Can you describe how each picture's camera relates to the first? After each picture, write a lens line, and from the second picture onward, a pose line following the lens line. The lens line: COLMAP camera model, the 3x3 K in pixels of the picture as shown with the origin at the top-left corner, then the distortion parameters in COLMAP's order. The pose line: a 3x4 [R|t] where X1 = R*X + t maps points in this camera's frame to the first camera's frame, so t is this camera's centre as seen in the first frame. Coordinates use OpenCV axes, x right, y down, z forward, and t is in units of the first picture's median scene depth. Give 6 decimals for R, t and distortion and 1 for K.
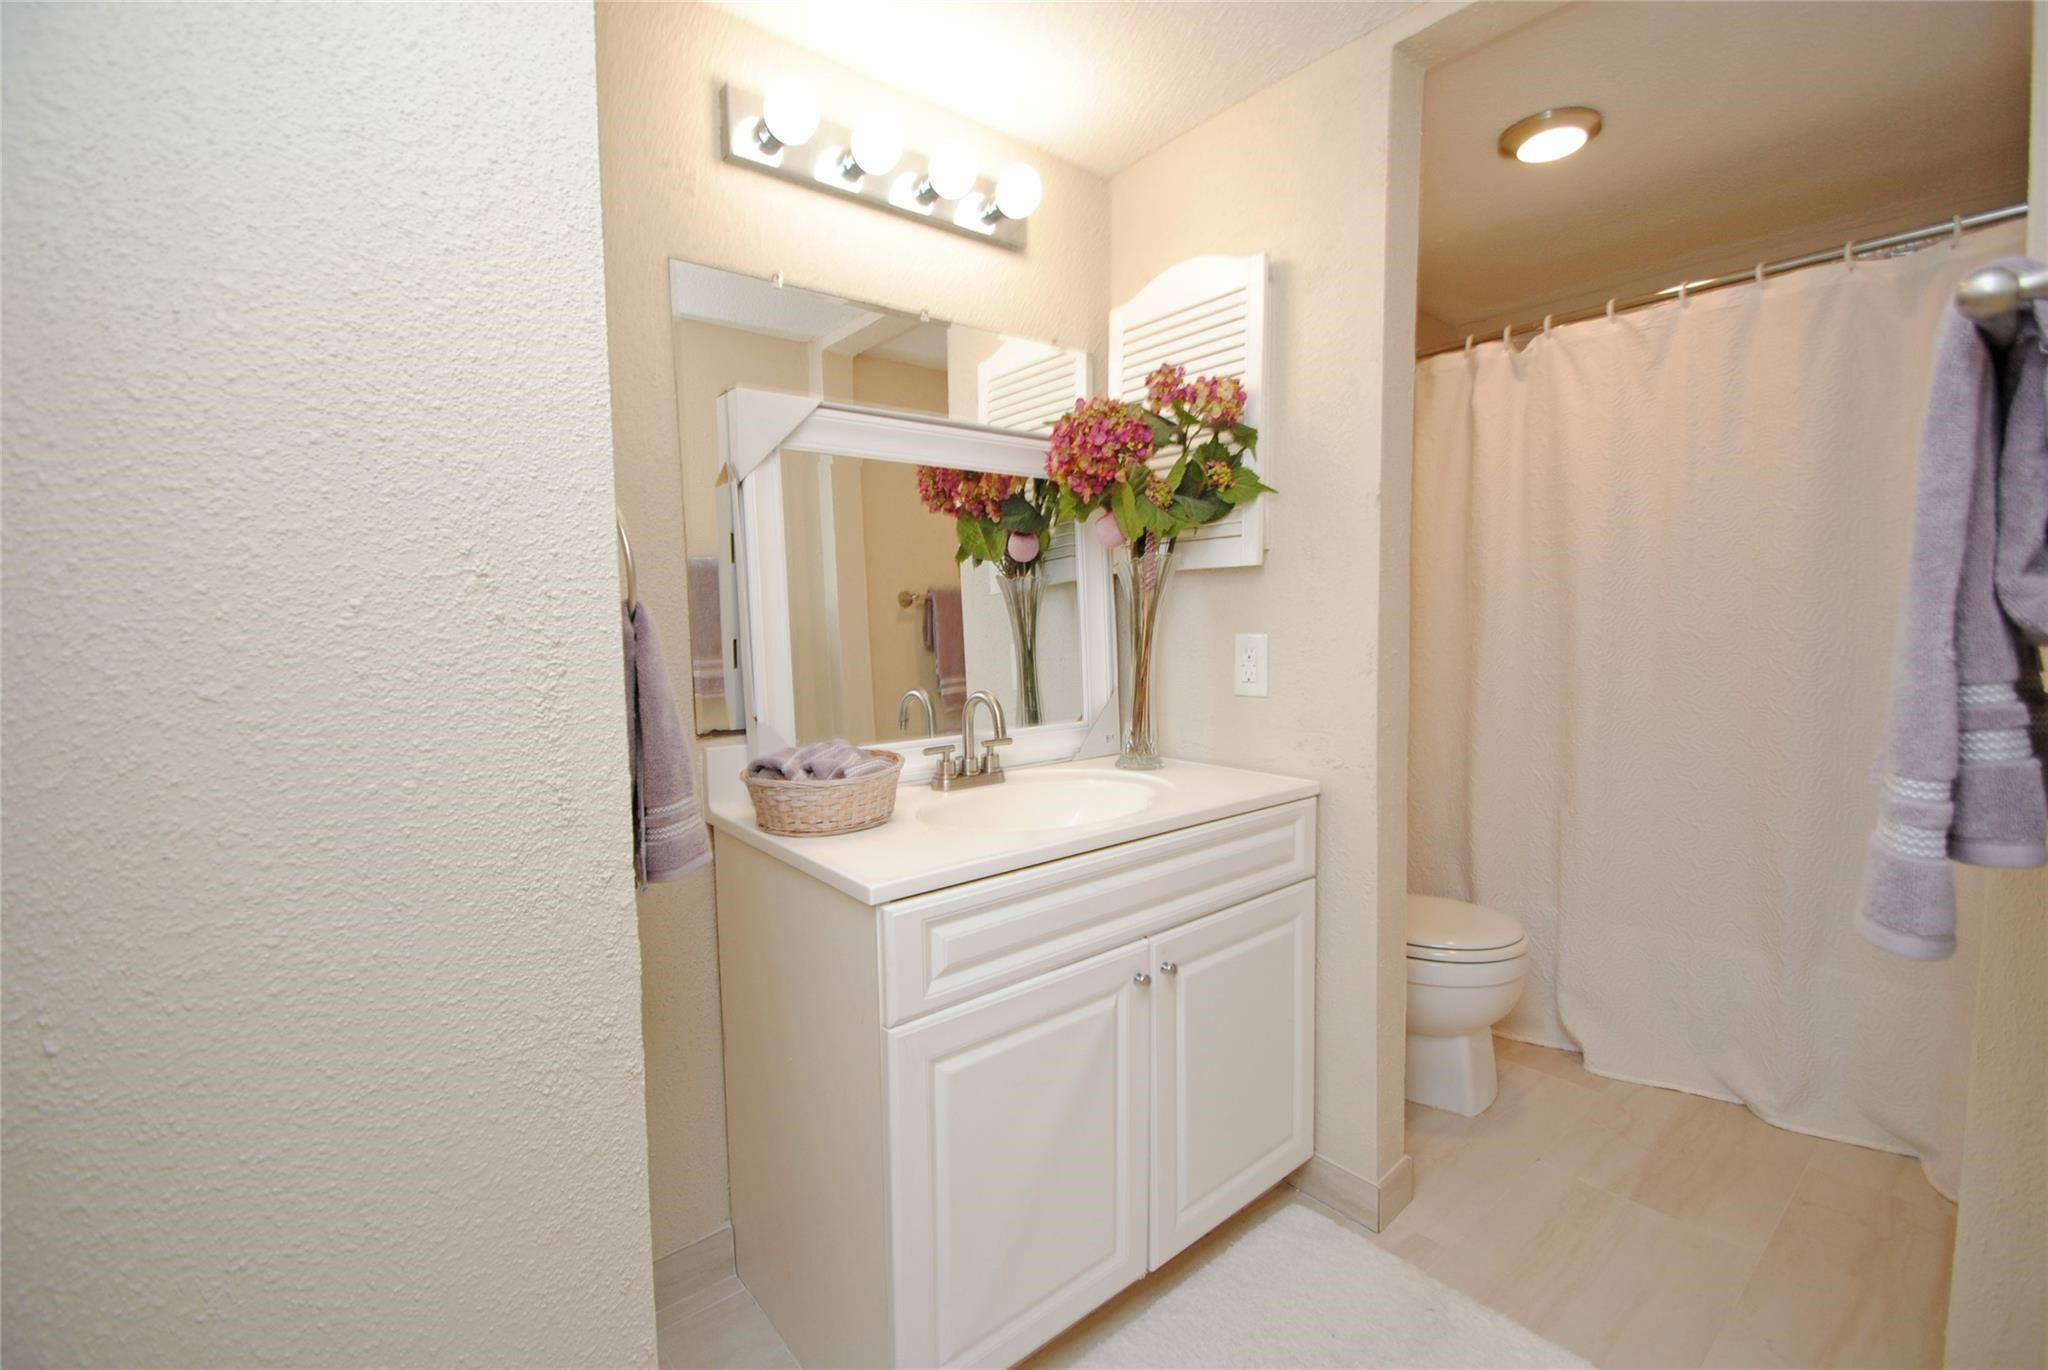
lens RADIAL K [[889.0, 0, 1028.3], [0, 889.0, 693.4], [0, 0, 1]] dist [0.004166, -0.007258]
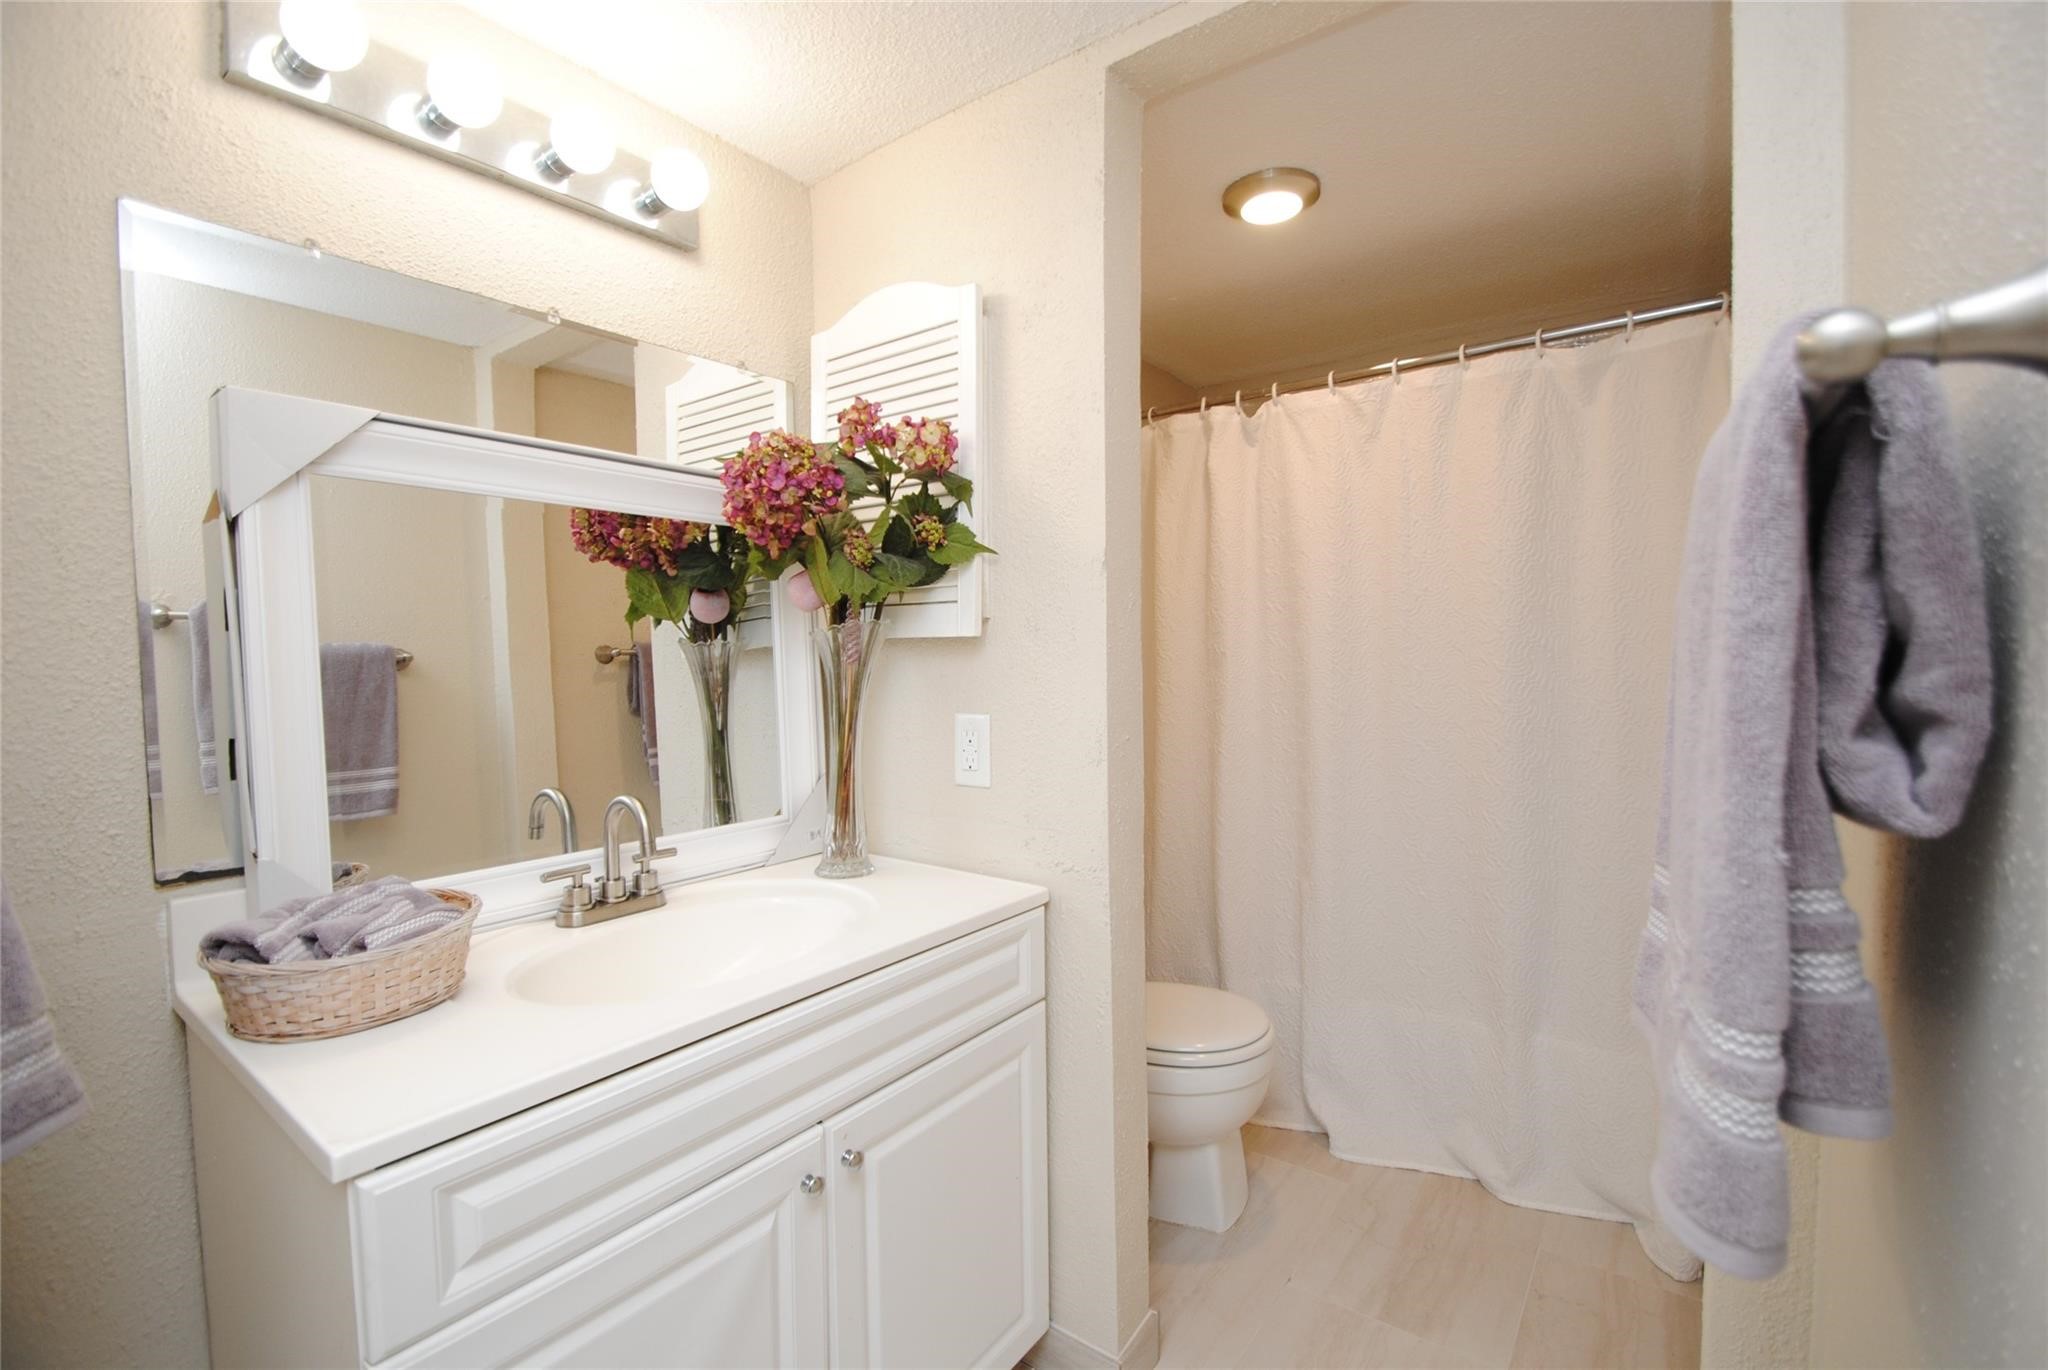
lens RADIAL K [[889.0, 0, 1019.7], [0, 889.0, 687.4], [0, 0, 1]] dist [0.004166, -0.007258]
pose [[0.973055, -0.002400, 0.230561, 0.100590], [0.014175, 0.998677, -0.049426, -0.051862], [-0.230138, 0.051362, 0.971802, 0.153511]]
